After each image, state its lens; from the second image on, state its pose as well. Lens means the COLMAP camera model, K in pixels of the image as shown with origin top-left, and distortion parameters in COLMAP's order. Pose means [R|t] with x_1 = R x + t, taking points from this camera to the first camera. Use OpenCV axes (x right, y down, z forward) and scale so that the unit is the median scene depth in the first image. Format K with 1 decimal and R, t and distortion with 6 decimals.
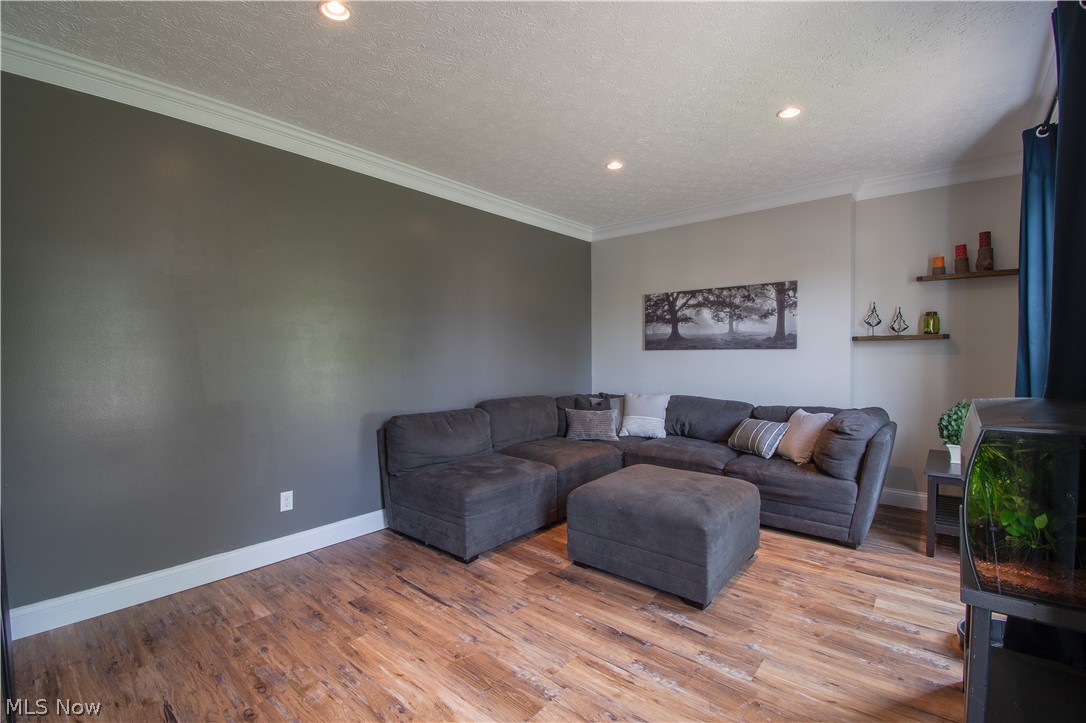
lens RADIAL K [[480.6, 0, 543.0], [0, 480.6, 361.5], [0, 0, 1]] dist [-0.001098, -0.000559]
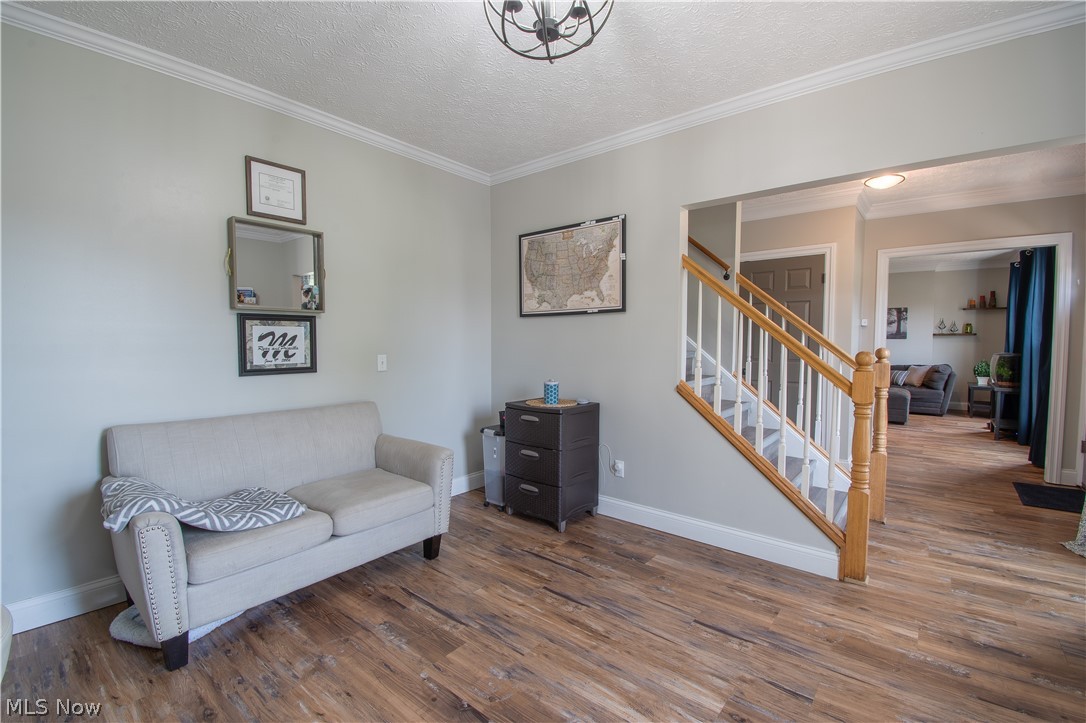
lens RADIAL K [[457.1, 0, 587.1], [0, 457.1, 358.6], [0, 0, 1]] dist [0.008592, 0.000053]
pose [[0.998155, 0.008126, 0.060174, -0.998515], [-0.009422, 0.999729, 0.021298, 0.031037], [-0.059985, -0.021826, 0.997961, -0.952676]]
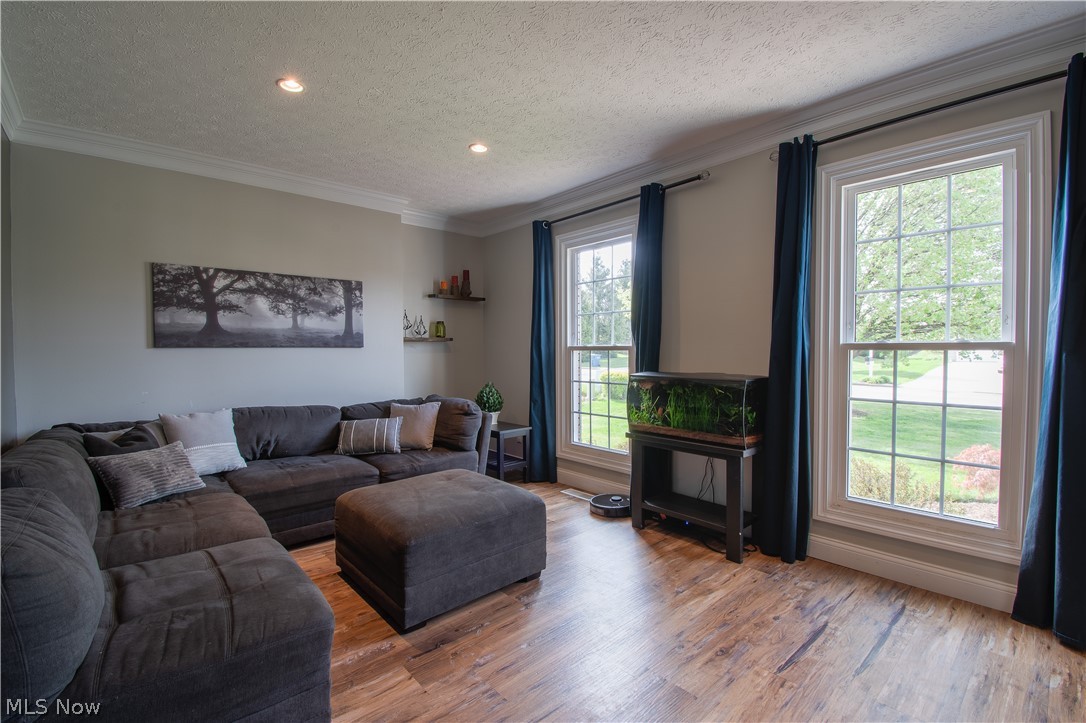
lens RADIAL K [[480.6, 0, 543.0], [0, 480.6, 361.5], [0, 0, 1]] dist [-0.001098, -0.000559]
pose [[0.121997, -0.019551, 0.992338, -0.431872], [0.021907, 0.999615, 0.017001, -0.005082], [-0.992289, 0.019665, 0.122378, 0.465313]]
